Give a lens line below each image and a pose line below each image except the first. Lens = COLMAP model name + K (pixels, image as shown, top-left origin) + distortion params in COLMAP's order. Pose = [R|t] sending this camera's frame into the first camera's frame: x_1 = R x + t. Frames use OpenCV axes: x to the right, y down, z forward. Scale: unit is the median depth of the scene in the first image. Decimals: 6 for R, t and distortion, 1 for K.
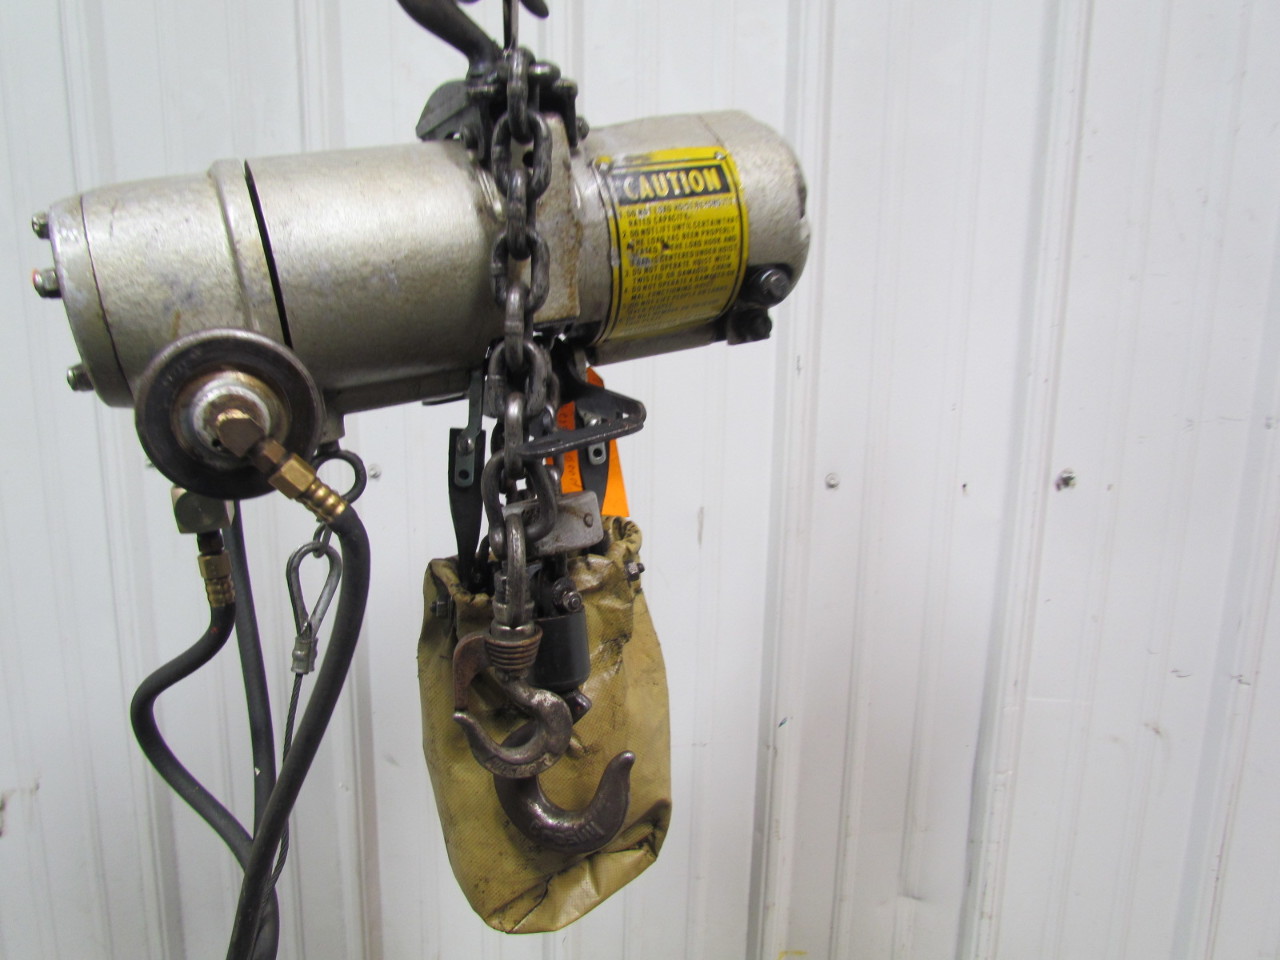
lens RADIAL K [[913.3, 0, 640.0], [0, 913.3, 480.0], [0, 0, 1]] dist [-0.009241, 0.002547]
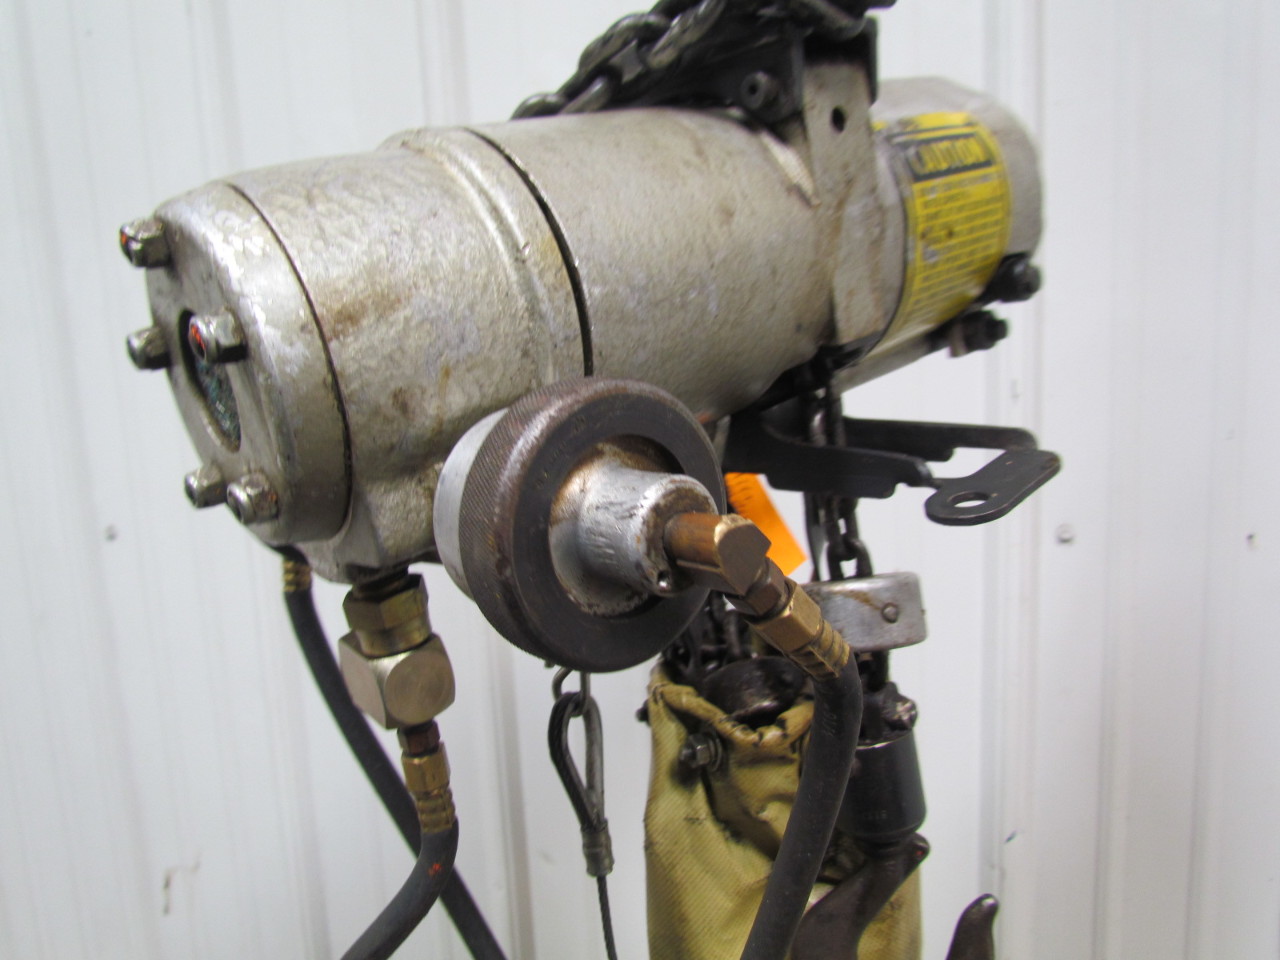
lens RADIAL K [[890.6, 0, 648.7], [0, 890.6, 477.2], [0, 0, 1]] dist [-0.005401, 0.002861]
pose [[0.959454, -0.131748, 0.249178, -0.523100], [0.145107, 0.988763, -0.035940, -0.072372], [-0.241643, 0.070640, 0.967791, 0.407882]]
